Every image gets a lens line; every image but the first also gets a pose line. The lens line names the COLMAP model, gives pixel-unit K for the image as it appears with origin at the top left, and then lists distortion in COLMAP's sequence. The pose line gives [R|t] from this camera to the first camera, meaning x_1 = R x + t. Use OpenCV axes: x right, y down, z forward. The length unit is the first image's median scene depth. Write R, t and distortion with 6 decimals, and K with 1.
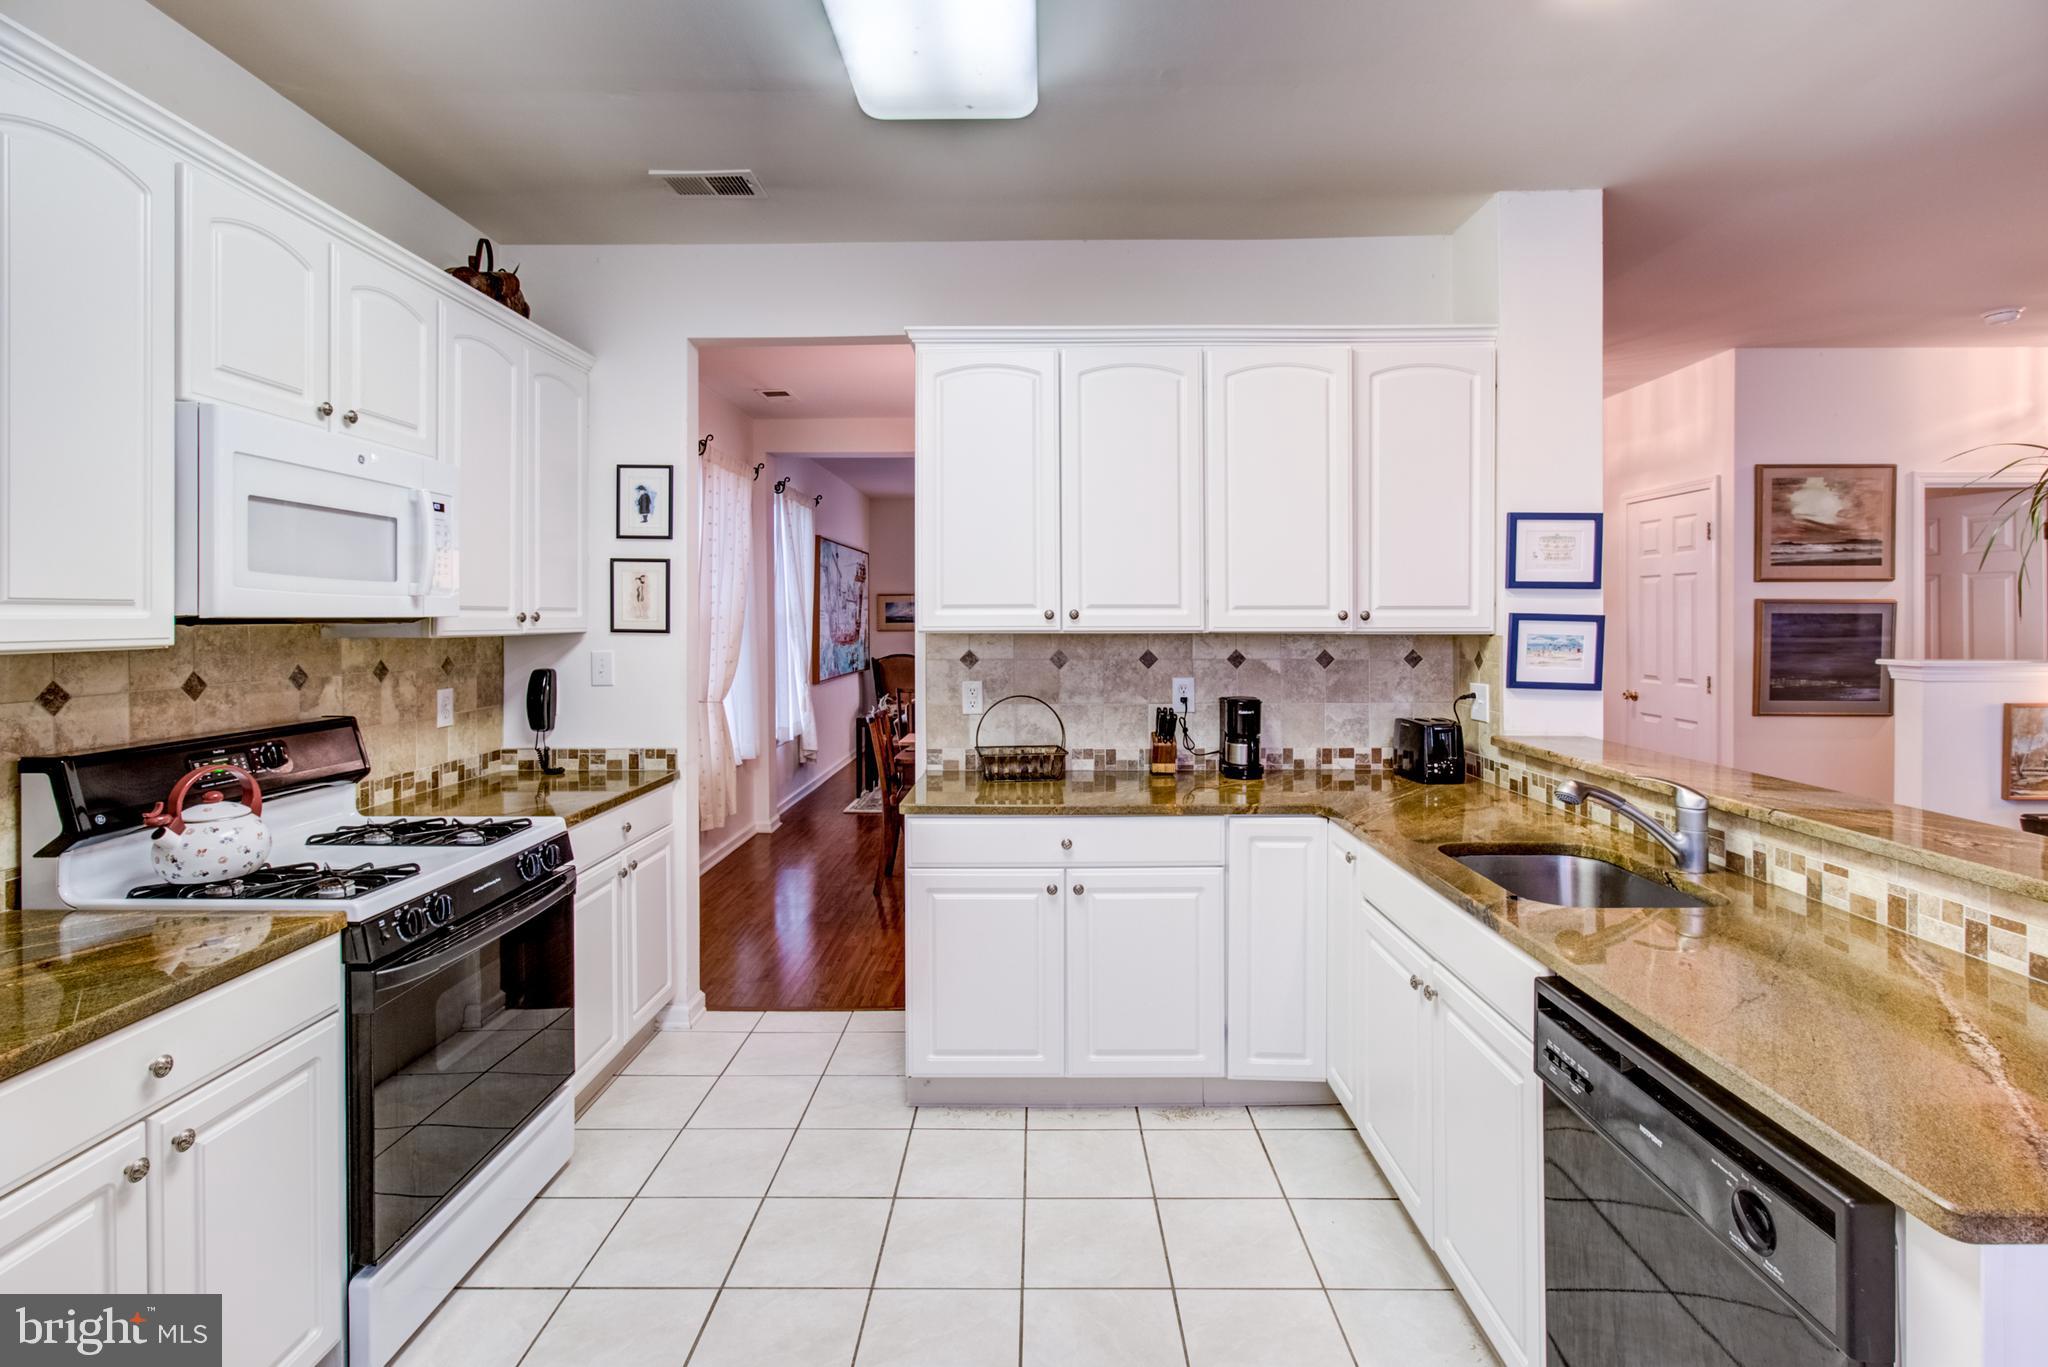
lens RADIAL K [[965.4, 0, 1024.7], [0, 965.4, 620.0], [0, 0, 1]] dist [0.001048, 0.001193]
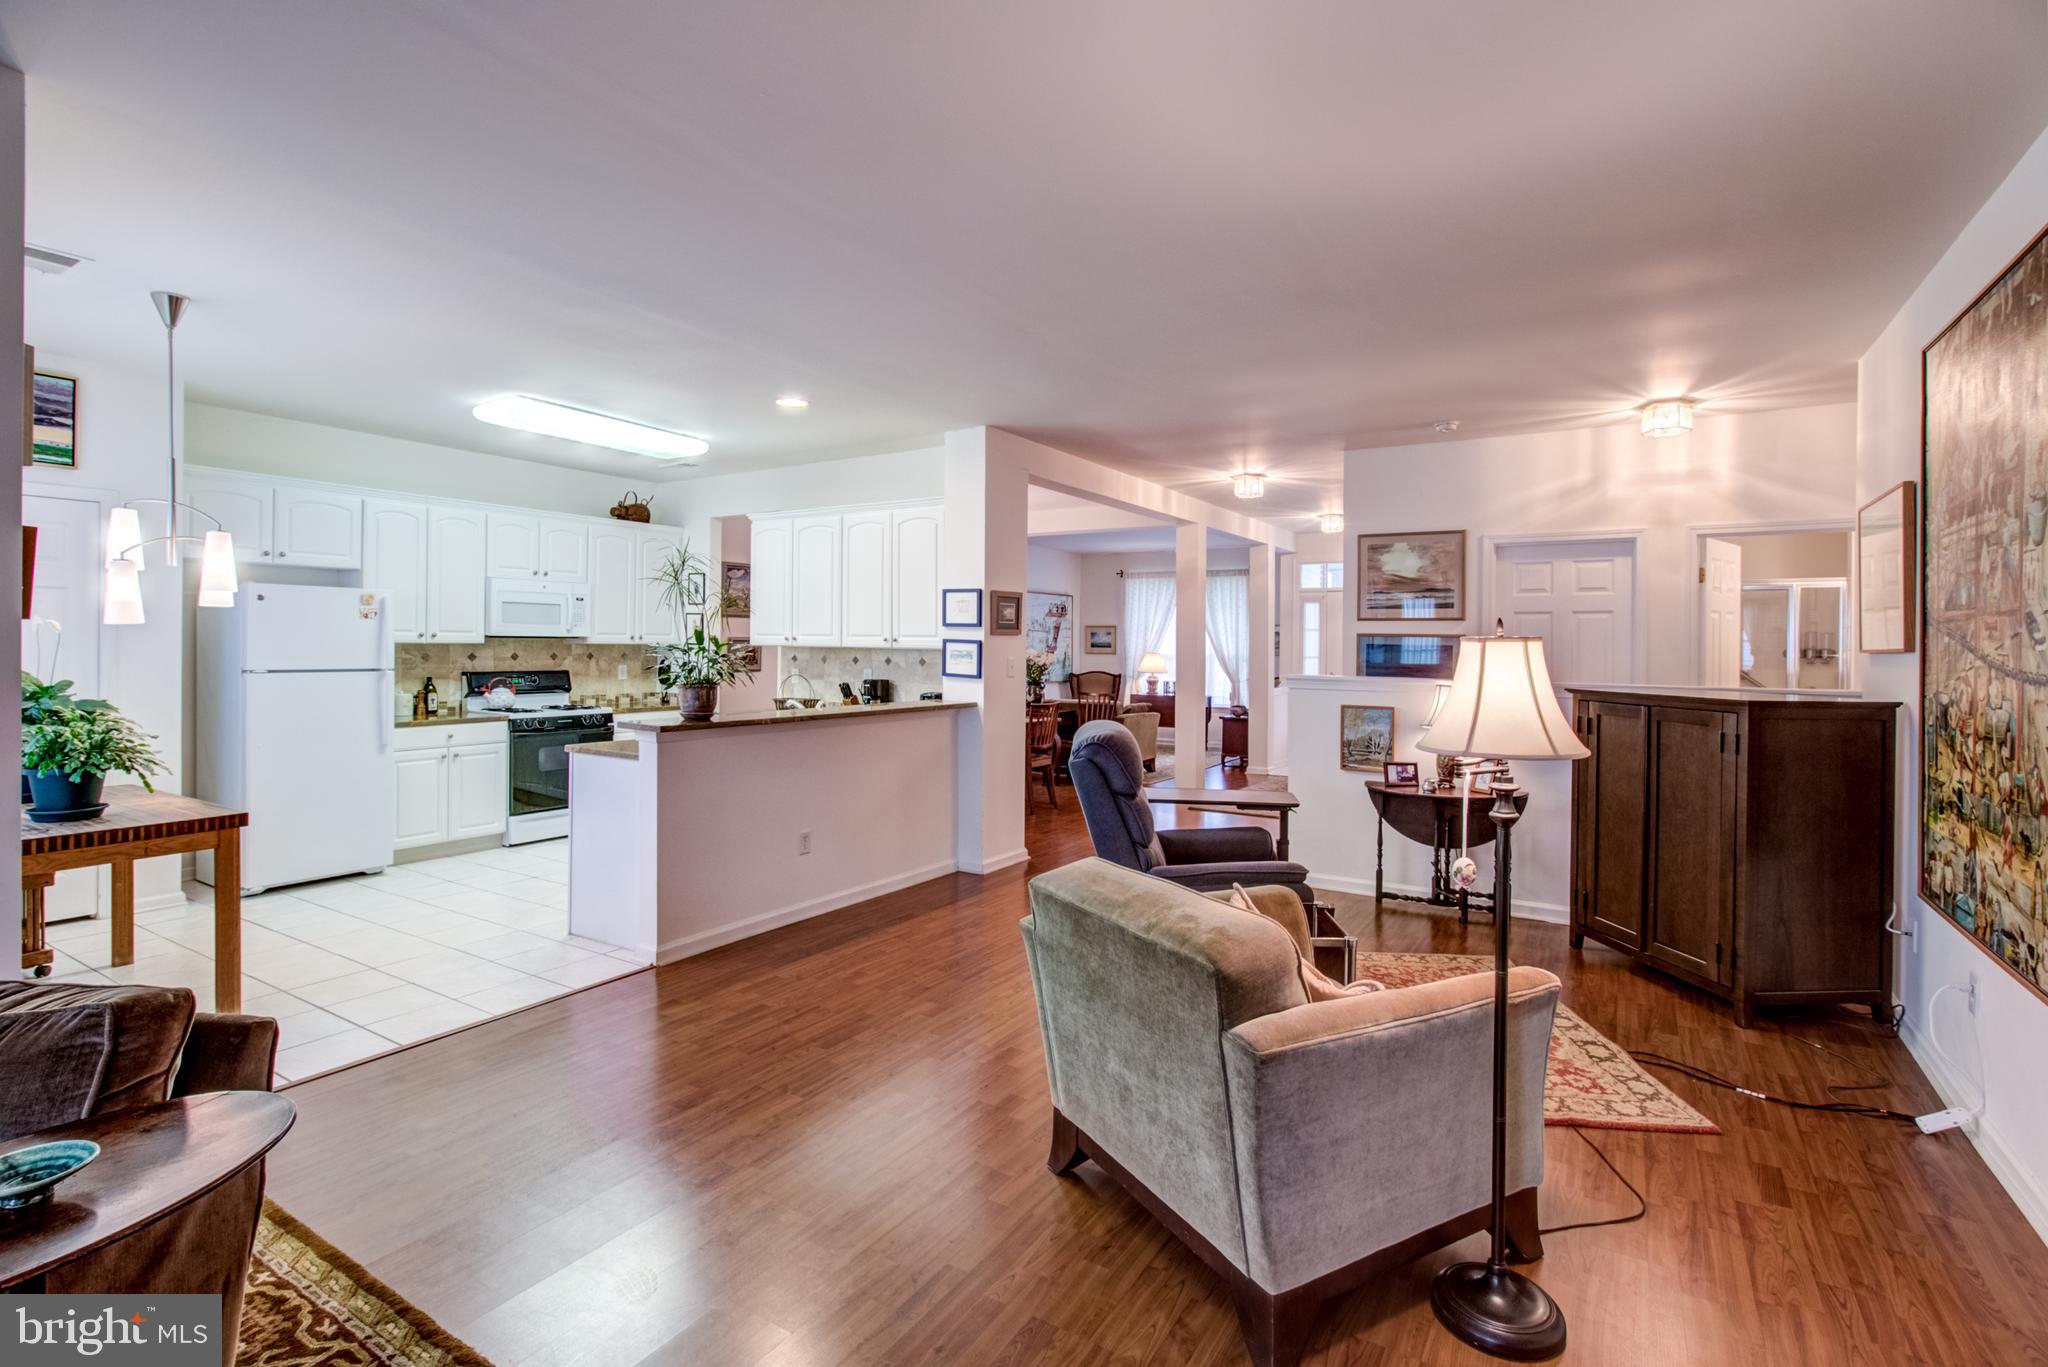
lens RADIAL K [[959.4, 0, 1026.9], [0, 959.4, 650.7], [0, 0, 1]] dist [-0.000576, 0.000699]
pose [[0.853532, 0.015190, -0.520819, 1.651736], [-0.014169, 0.999882, 0.005942, 0.002631], [0.520848, 0.002308, 0.853646, -0.625734]]
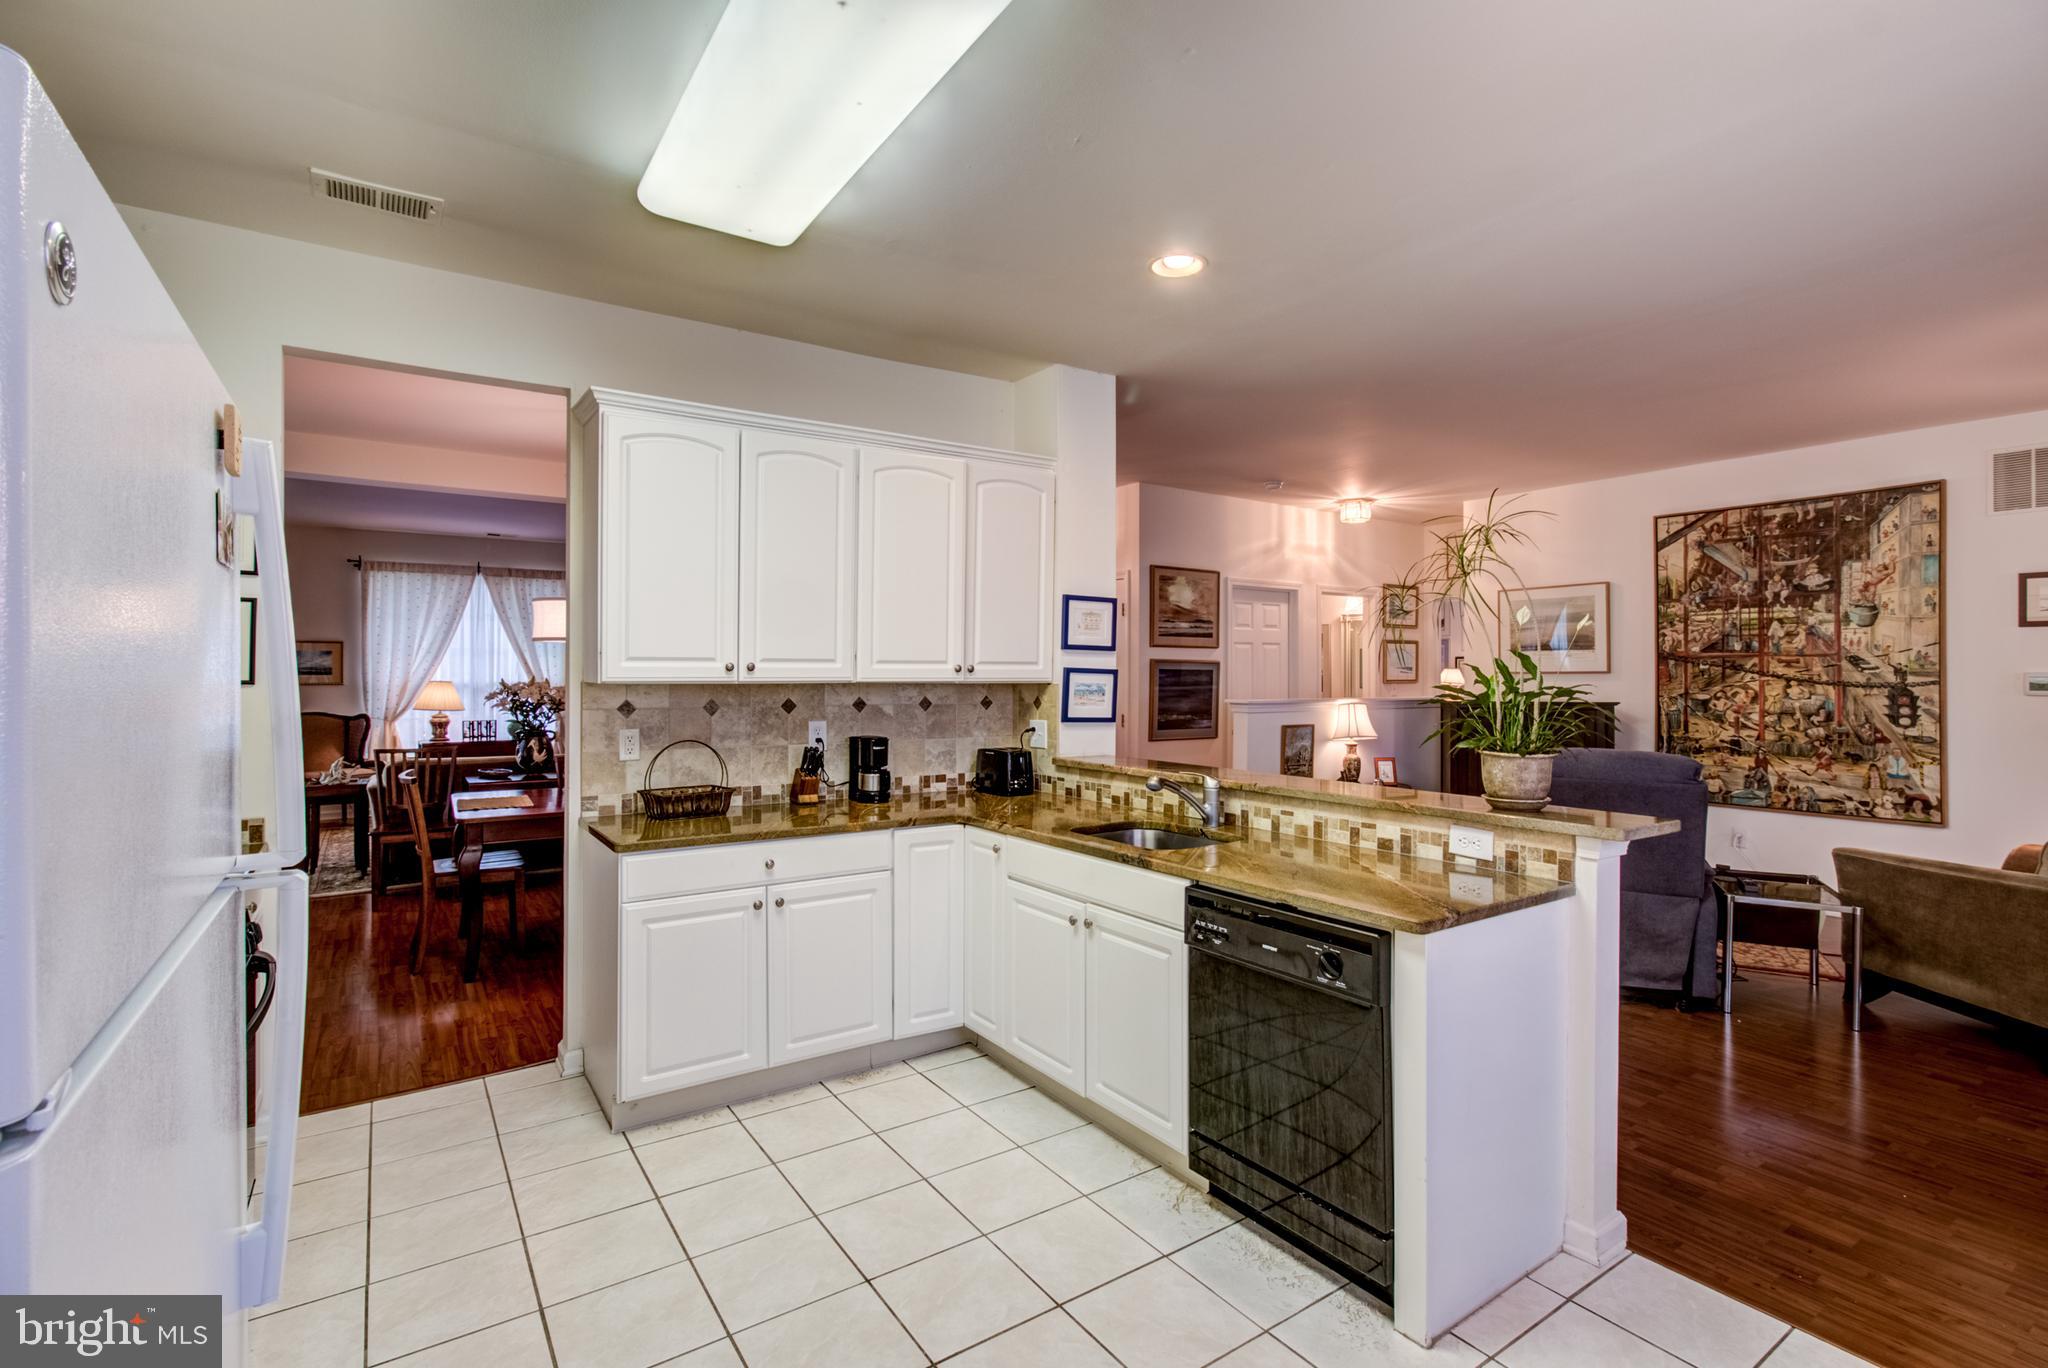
lens RADIAL K [[970.7, 0, 1020.2], [0, 970.7, 658.8], [0, 0, 1]] dist [-0.000510, 0.001507]
pose [[0.826930, 0.012696, 0.562162, -0.317302], [-0.004421, 0.999861, -0.016079, 0.002350], [-0.562288, 0.010811, 0.826871, -0.114331]]
